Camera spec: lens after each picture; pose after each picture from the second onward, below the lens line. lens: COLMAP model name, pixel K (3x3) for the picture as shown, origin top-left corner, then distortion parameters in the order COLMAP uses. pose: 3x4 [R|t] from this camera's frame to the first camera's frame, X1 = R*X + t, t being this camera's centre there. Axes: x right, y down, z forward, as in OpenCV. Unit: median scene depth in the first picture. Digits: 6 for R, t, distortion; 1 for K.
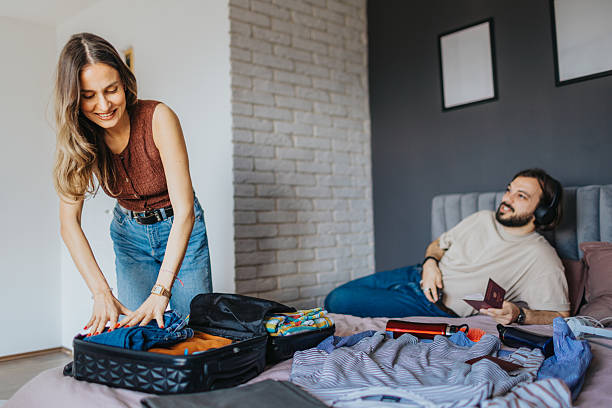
lens RADIAL K [[546.1, 0, 305.1], [0, 546.1, 210.8], [0, 0, 1]] dist [-0.012619, 0.045524]
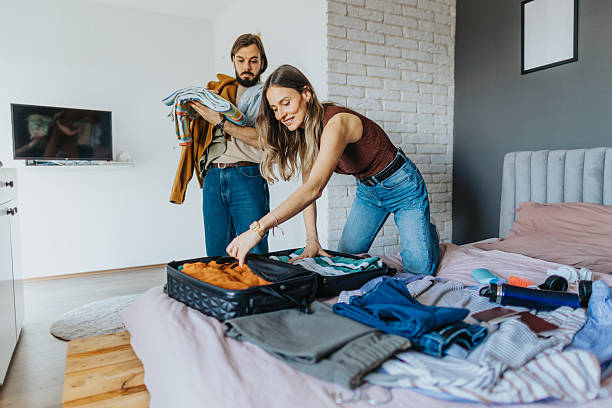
lens RADIAL K [[398.6, 0, 313.0], [0, 398.6, 211.2], [0, 0, 1]] dist [-0.008973, 0.008412]
pose [[0.965794, 0.044841, -0.255405, 0.067251], [-0.012480, 0.991832, 0.126942, -0.006697], [0.259011, -0.119412, 0.958464, 0.100430]]
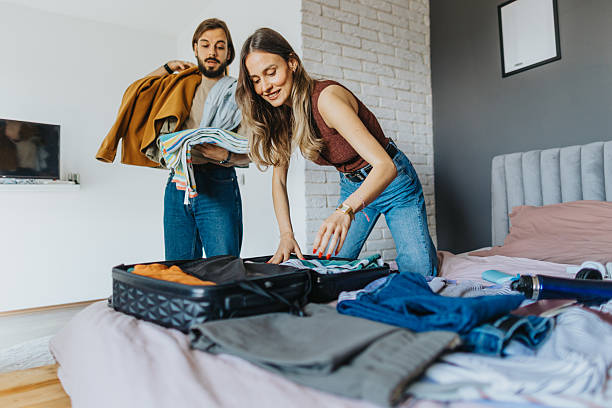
lens RADIAL K [[398.6, 0, 312.0], [0, 398.6, 212.8], [0, 0, 1]] dist [-0.008973, 0.008412]
pose [[0.984389, 0.003012, -0.175982, 0.026013], [0.003329, 0.999356, 0.035723, 0.053631], [0.175976, -0.035751, 0.983745, 0.174919]]
